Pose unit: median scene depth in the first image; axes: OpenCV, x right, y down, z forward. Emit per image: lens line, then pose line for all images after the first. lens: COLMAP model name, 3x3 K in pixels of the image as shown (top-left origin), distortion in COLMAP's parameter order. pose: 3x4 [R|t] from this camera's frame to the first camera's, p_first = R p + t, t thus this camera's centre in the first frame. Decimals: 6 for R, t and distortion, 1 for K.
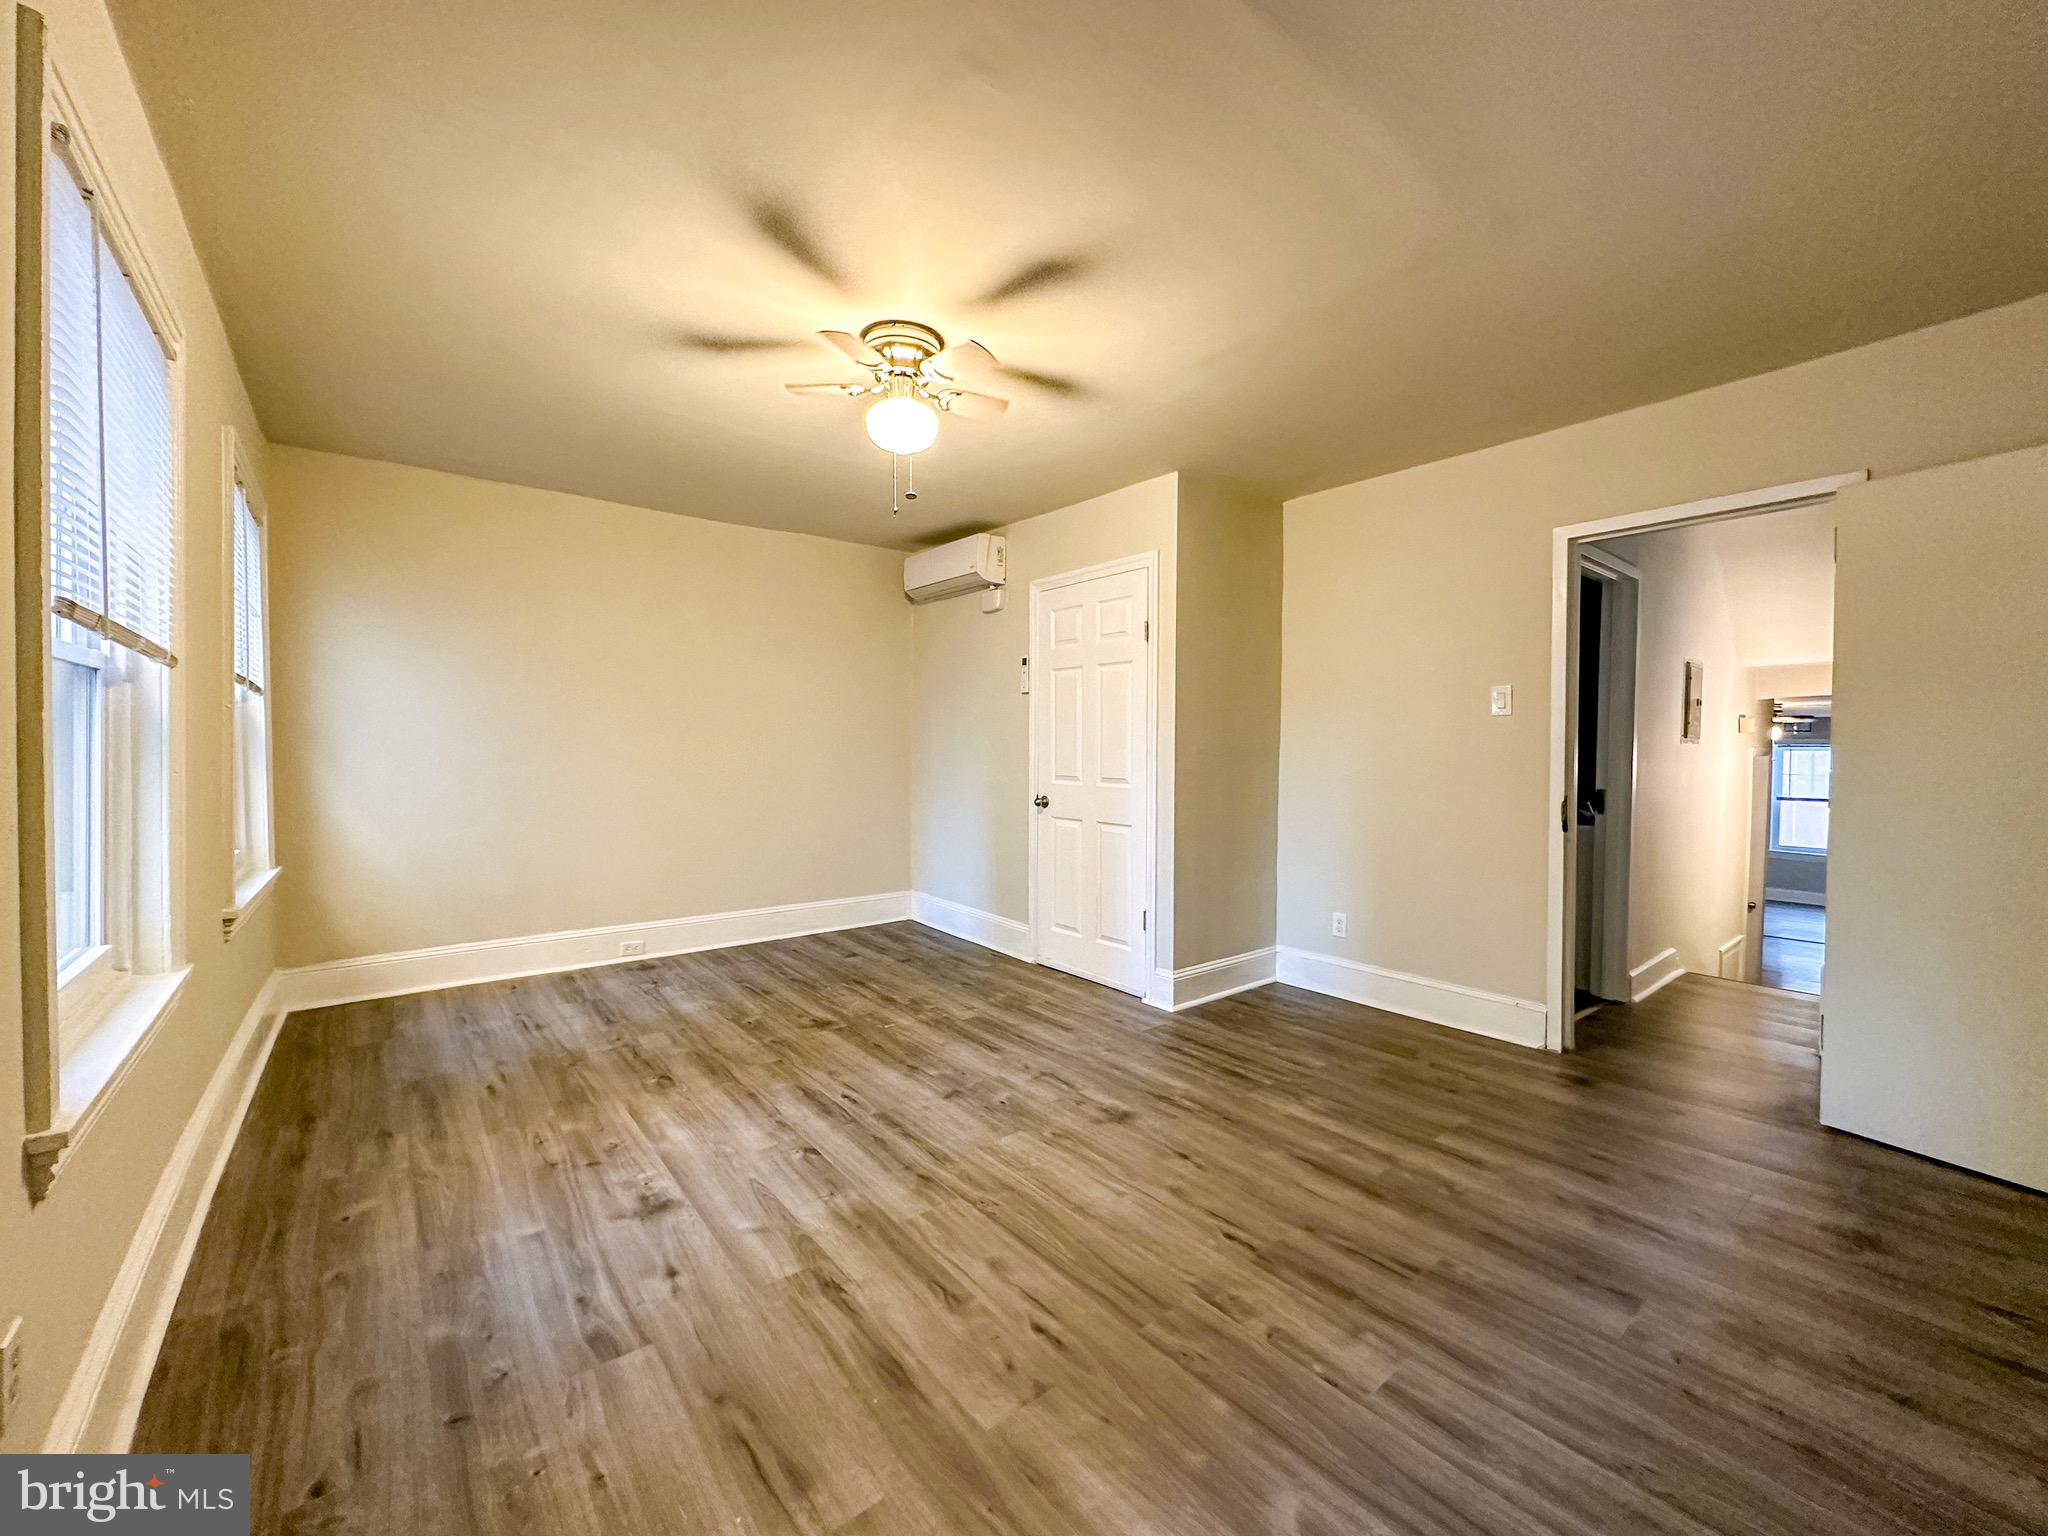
lens RADIAL K [[815.3, 0, 1013.9], [0, 815.3, 755.6], [0, 0, 1]] dist [0.001750, -0.000192]
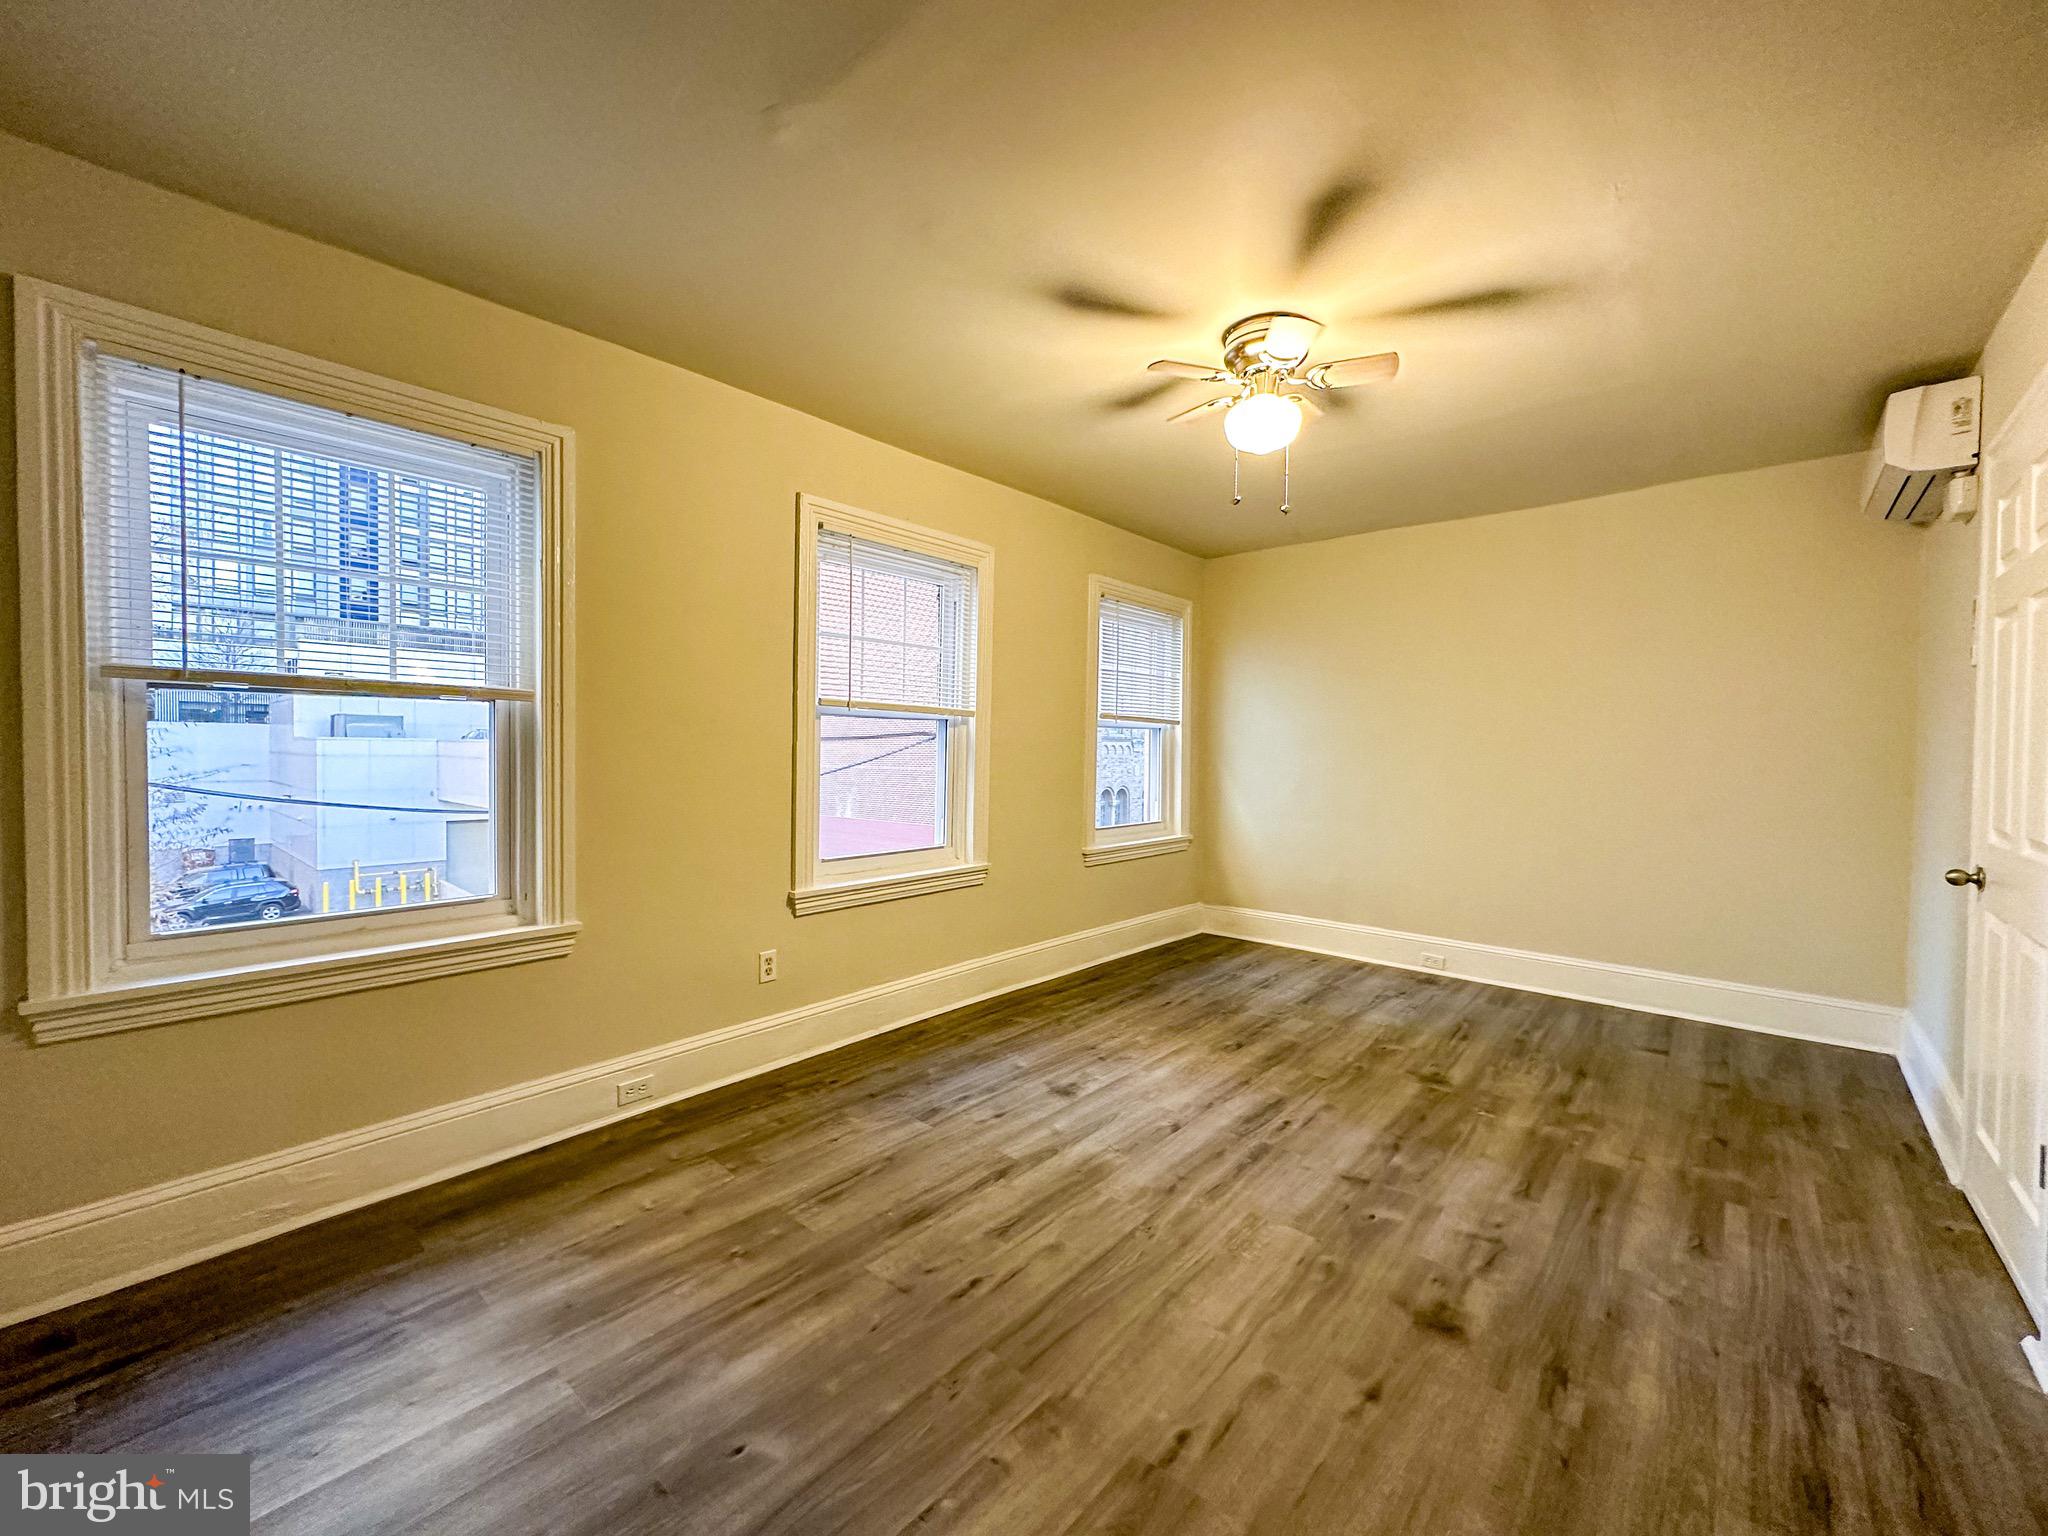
lens RADIAL K [[815.3, 0, 1038.0], [0, 815.3, 764.3], [0, 0, 1]] dist [0.001750, -0.000192]
pose [[0.183425, 0.015598, -0.982910, 0.688652], [-0.024536, 0.999635, 0.011284, -0.010024], [0.982727, 0.022046, 0.183741, 0.528874]]
